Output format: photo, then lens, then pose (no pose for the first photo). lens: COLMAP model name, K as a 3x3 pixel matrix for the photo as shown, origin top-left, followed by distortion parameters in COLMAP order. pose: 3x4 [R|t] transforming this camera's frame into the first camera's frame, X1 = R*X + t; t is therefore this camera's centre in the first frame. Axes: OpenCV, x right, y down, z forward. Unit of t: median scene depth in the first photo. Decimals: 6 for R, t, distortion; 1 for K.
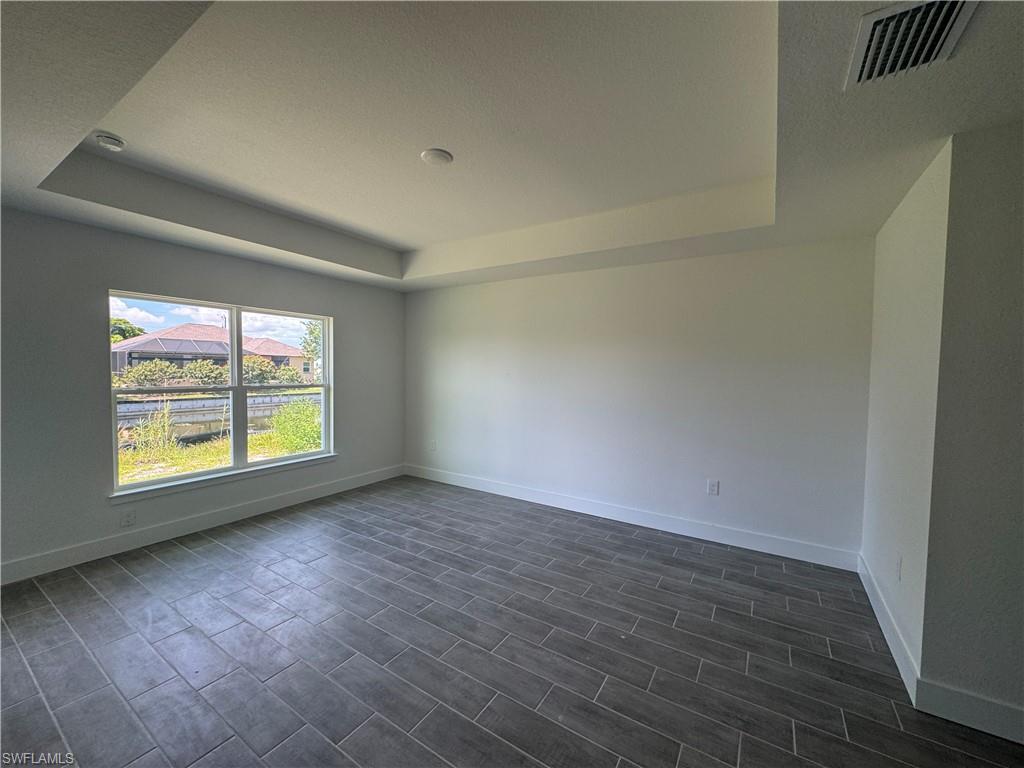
lens RADIAL K [[406.0, 0, 513.4], [0, 406.0, 380.9], [0, 0, 1]] dist [-0.002677, 0.000644]
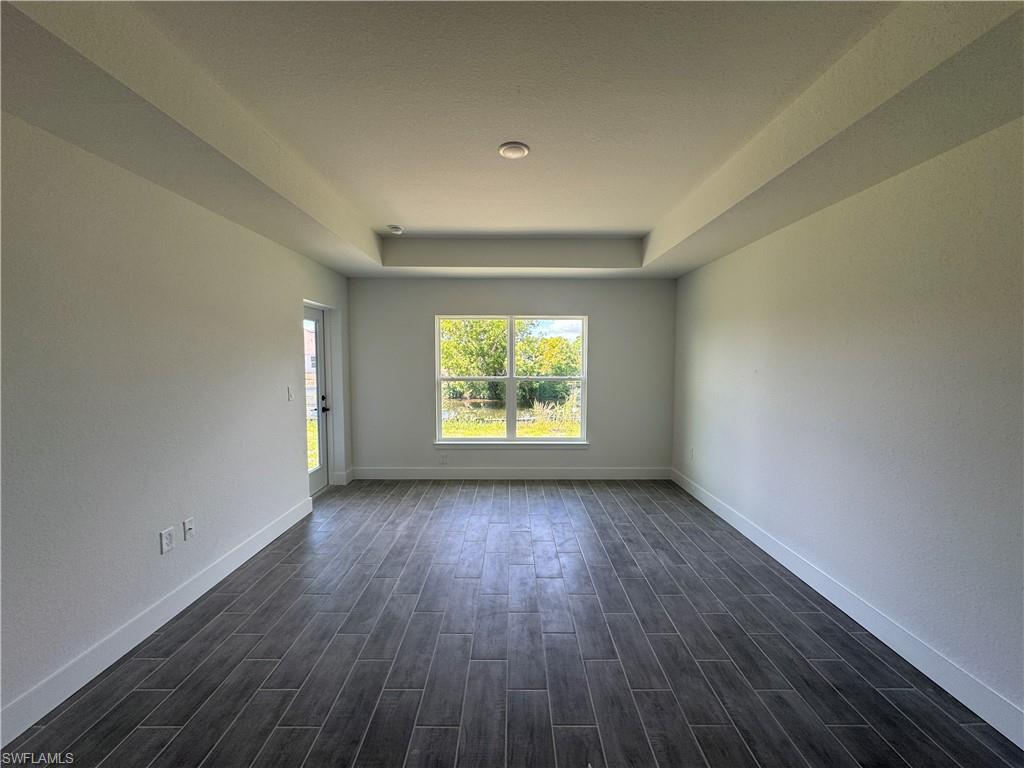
lens RADIAL K [[406.0, 0, 515.7], [0, 406.0, 384.3], [0, 0, 1]] dist [-0.002677, 0.000644]
pose [[0.542982, 0.041980, -0.838695, 0.429060], [-0.018693, 0.999106, 0.037908, -0.016043], [0.839536, -0.004905, 0.543281, 0.307925]]
